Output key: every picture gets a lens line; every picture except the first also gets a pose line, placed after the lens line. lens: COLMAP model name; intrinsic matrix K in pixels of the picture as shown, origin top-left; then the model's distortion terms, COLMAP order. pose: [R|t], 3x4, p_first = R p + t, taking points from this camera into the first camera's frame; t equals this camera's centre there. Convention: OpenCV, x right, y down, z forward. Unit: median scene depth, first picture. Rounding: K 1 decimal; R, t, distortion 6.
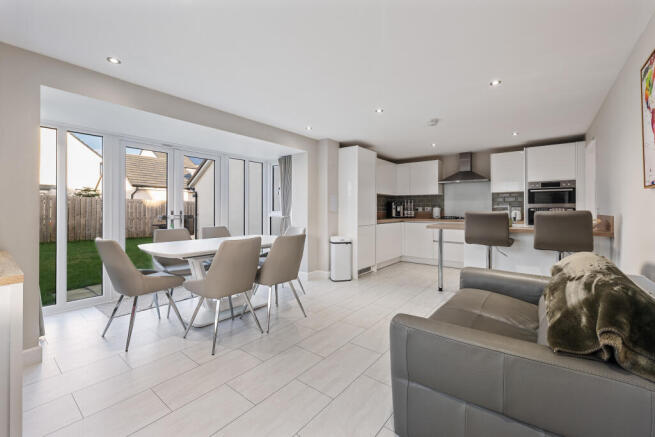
lens RADIAL K [[273.8, 0, 330.2], [0, 273.8, 209.5], [0, 0, 1]] dist [-0.002484, -0.000326]
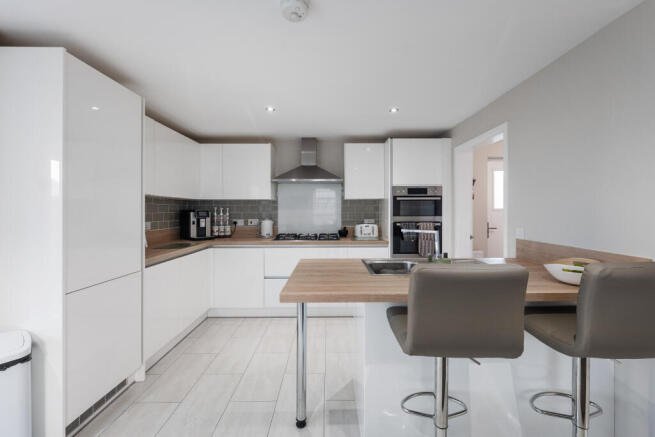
lens RADIAL K [[273.8, 0, 330.2], [0, 273.8, 209.5], [0, 0, 1]] dist [-0.002484, -0.000326]
pose [[0.786838, 0.000646, 0.617160, 0.132710], [0.004167, 0.999971, -0.006359, -0.031460], [-0.617146, 0.007575, 0.786812, 0.480889]]
